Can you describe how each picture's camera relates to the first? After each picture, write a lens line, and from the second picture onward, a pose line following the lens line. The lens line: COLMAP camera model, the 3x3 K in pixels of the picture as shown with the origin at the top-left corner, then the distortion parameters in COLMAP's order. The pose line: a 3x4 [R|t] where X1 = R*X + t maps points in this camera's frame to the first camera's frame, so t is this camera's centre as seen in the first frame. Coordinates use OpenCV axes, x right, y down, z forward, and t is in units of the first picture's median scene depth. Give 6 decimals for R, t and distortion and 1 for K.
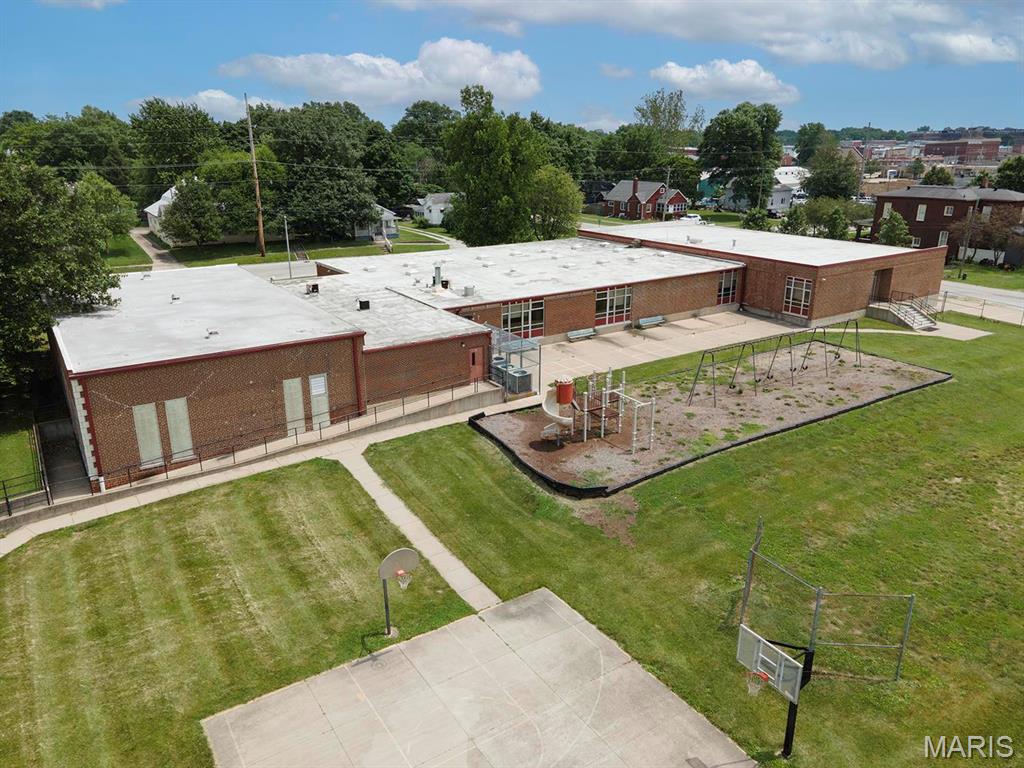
lens RADIAL K [[743.3, 0, 510.9], [0, 743.3, 381.4], [0, 0, 1]] dist [0.017770, 0.044260]
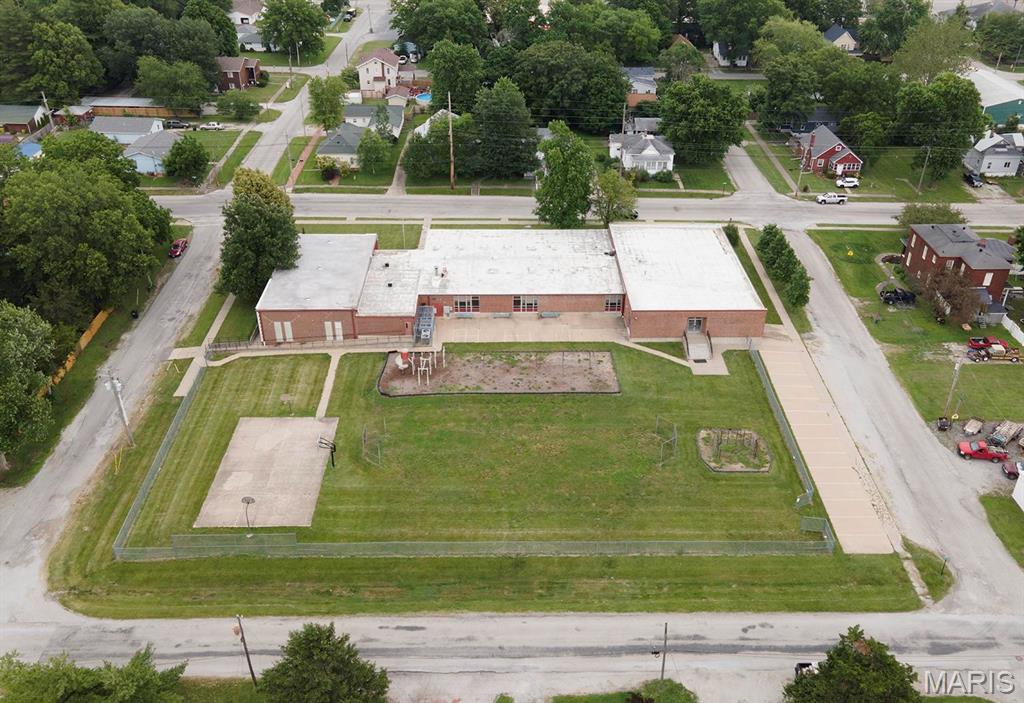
lens RADIAL K [[906.1, 0, 533.7], [0, 906.1, 353.3], [0, 0, 1]] dist [0.050029, -0.010318]
pose [[0.850321, 0.280524, -0.445265, 1.551880], [-0.176766, 0.949174, 0.260426, -0.745504], [0.495690, -0.142738, 0.856690, -1.241535]]
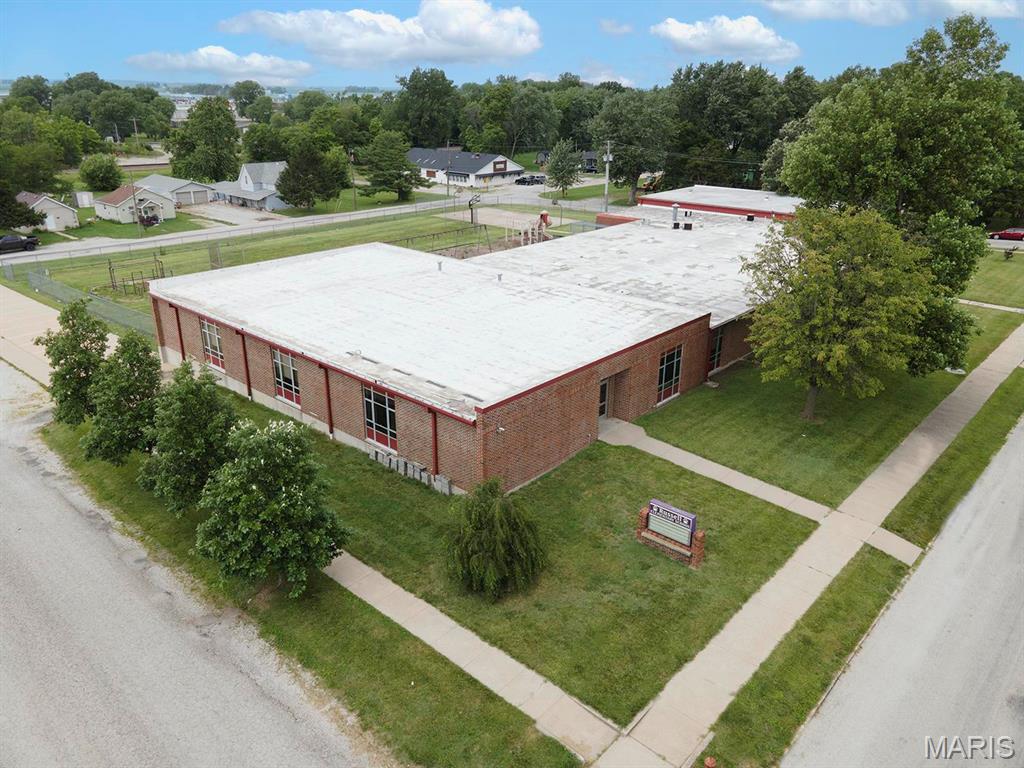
lens RADIAL K [[744.5, 0, 507.8], [0, 744.5, 366.4], [0, 0, 1]] dist [0.055844, -0.000197]
pose [[-0.969664, 0.083222, -0.229838, 0.637683], [-0.079112, 0.782807, 0.617215, -0.888033], [0.231285, 0.616675, -0.752476, 2.530215]]
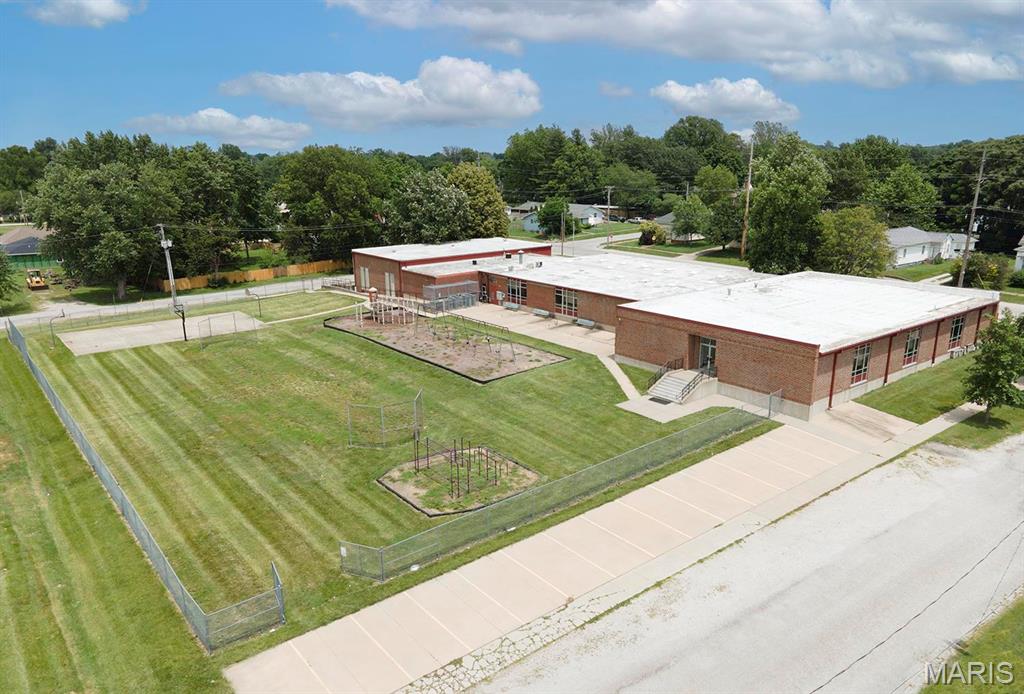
lens RADIAL K [[741.3, 0, 509.7], [0, 741.3, 381.3], [0, 0, 1]] dist [0.039652, 0.004462]
pose [[0.082025, 0.288559, -0.953942, 1.929943], [-0.304090, 0.918771, 0.251773, -0.364406], [0.949105, 0.269433, 0.163110, 0.911397]]
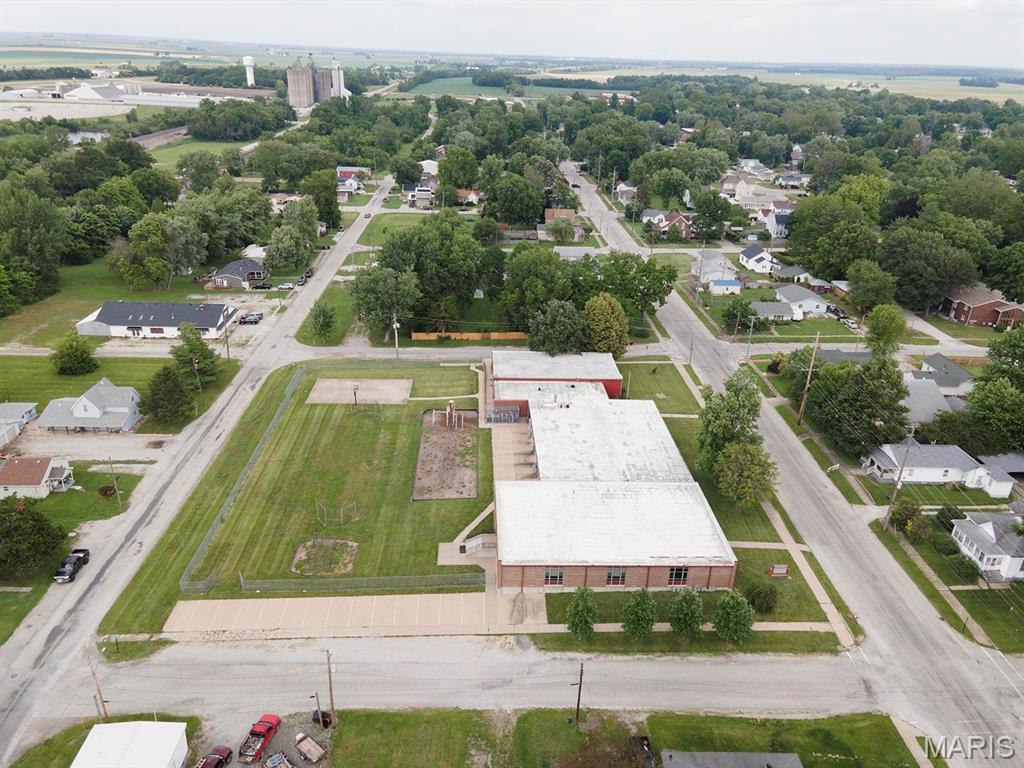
lens RADIAL K [[743.3, 0, 510.9], [0, 743.3, 381.4], [0, 0, 1]] dist [0.017770, 0.044260]
pose [[-0.516990, 0.332537, -0.788758, 2.319828], [-0.299292, 0.793074, 0.530527, -1.764298], [0.801964, 0.510346, -0.310486, 1.932038]]
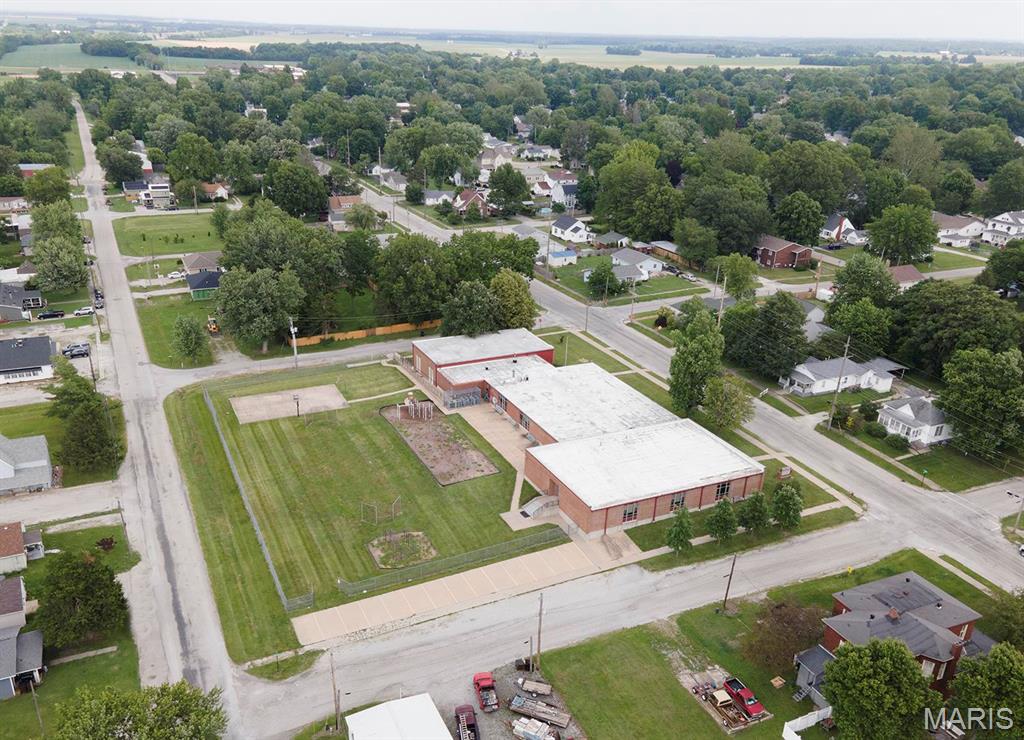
lens RADIAL K [[851.9, 0, 491.1], [0, 851.9, 424.8], [0, 0, 1]] dist [0.041617, 0.002608]
pose [[-0.147515, 0.414468, -0.898029, 3.099536], [-0.335788, 0.833047, 0.439635, -1.491540], [0.930315, 0.366400, 0.016286, 1.116749]]
